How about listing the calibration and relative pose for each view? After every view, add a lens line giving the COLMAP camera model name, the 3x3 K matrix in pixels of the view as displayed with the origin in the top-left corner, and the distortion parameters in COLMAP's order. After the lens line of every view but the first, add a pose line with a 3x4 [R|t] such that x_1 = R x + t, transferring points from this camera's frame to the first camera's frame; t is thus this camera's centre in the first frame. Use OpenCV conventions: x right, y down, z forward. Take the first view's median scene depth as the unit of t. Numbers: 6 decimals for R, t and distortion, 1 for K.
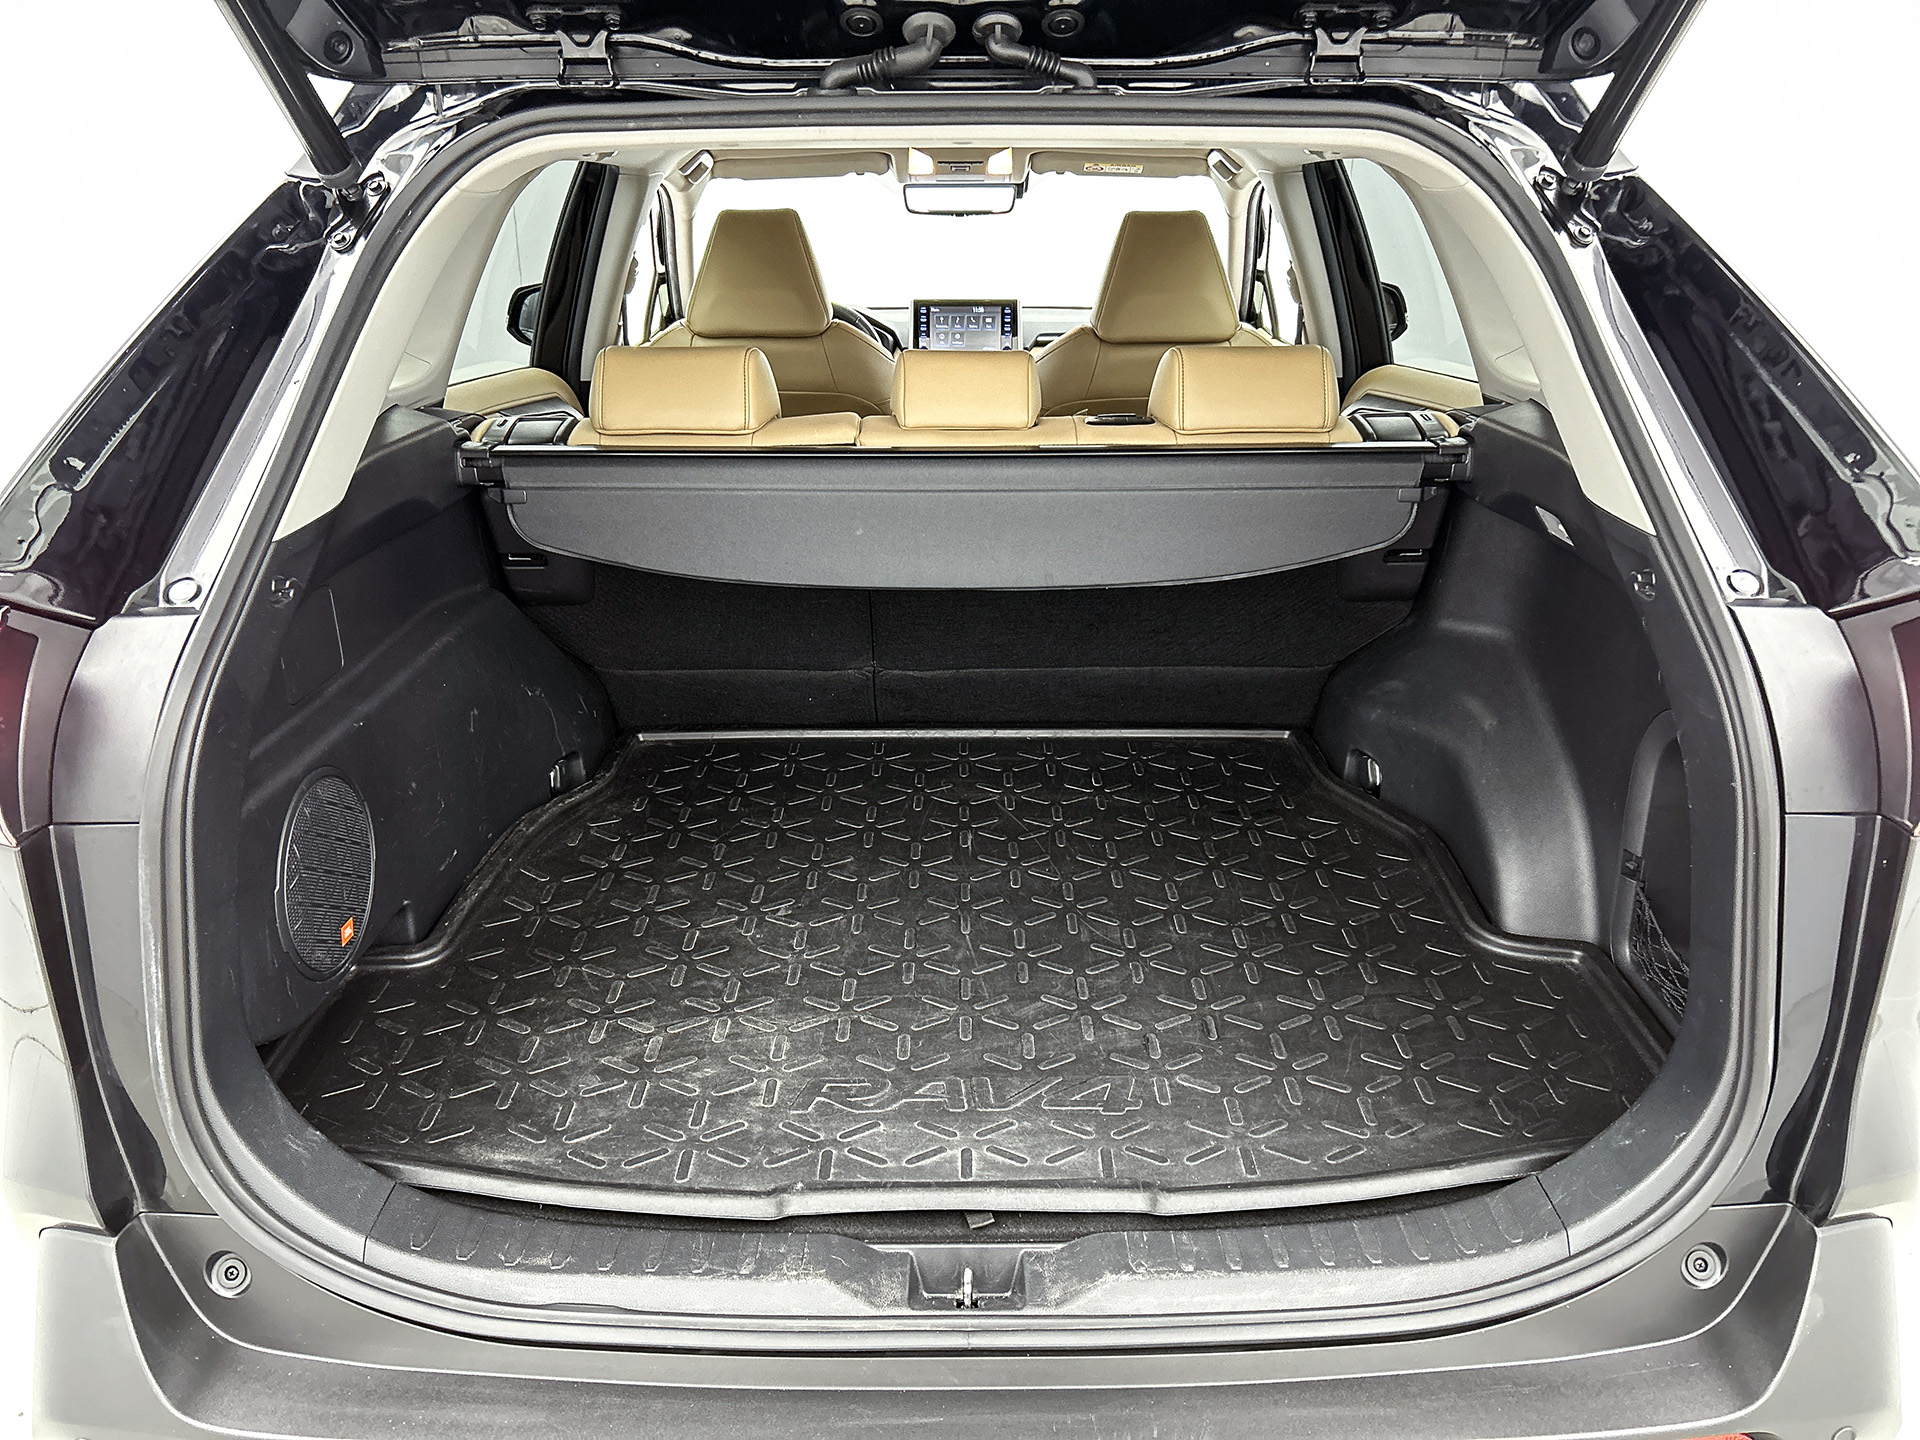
lens RADIAL K [[1442.7, 0, 960.0], [0, 1442.7, 719.6], [0, 0, 1]] dist [0.021448, -0.012893]
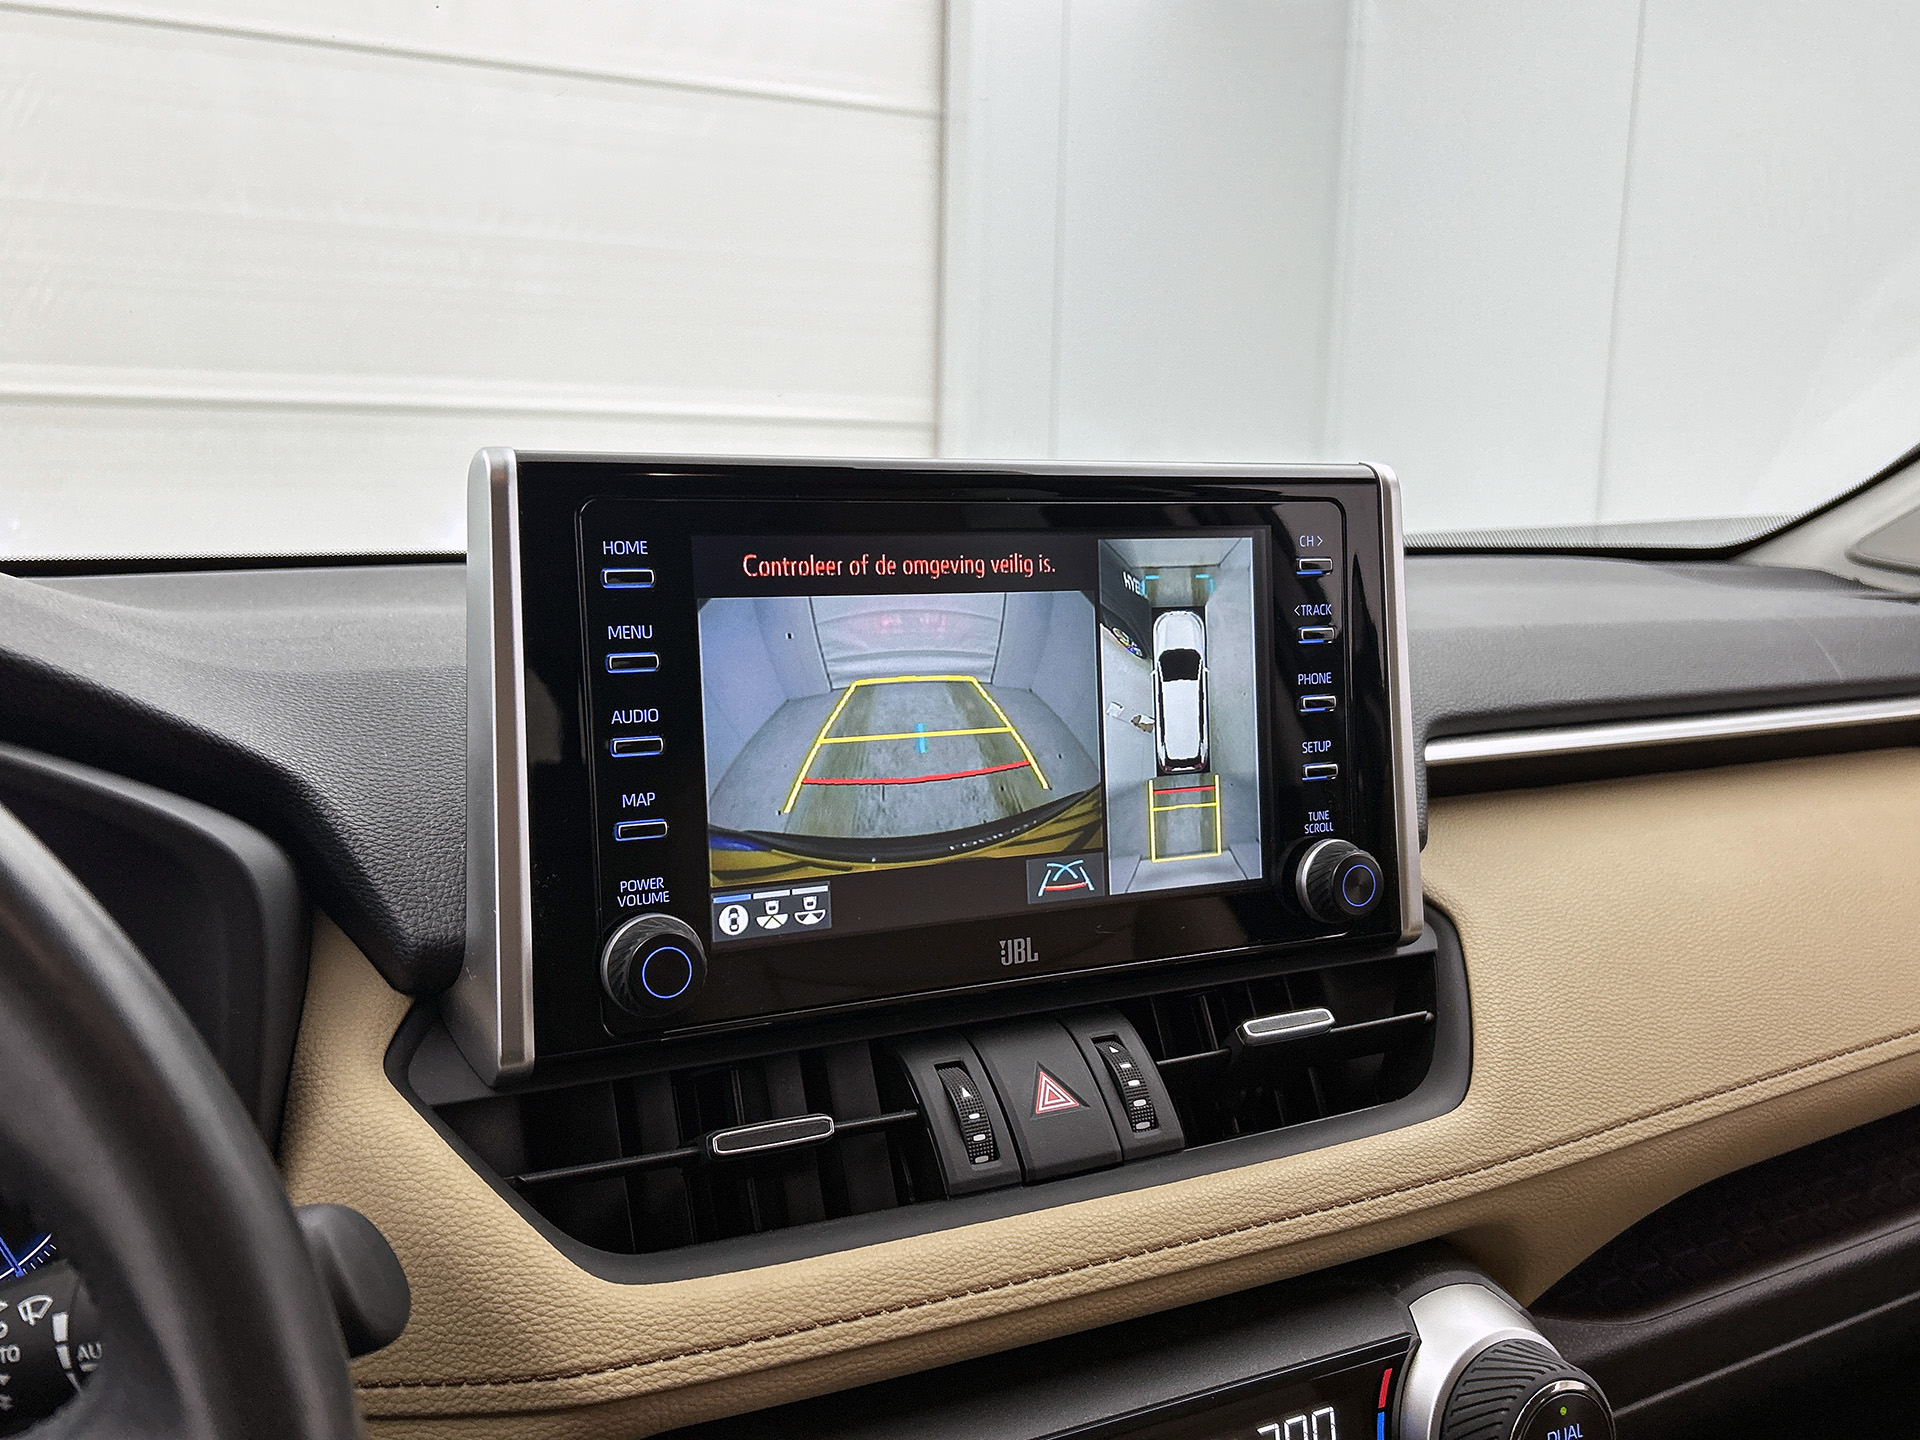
lens RADIAL K [[1608.7, 0, 962.7], [0, 1608.7, 721.5], [0, 0, 1]] dist [0.012272, -0.020976]
pose [[0.892154, -0.048194, 0.449153, -0.054513], [0.129075, 0.980036, -0.151224, -0.253065], [-0.432898, 0.192890, 0.880564, 0.895121]]
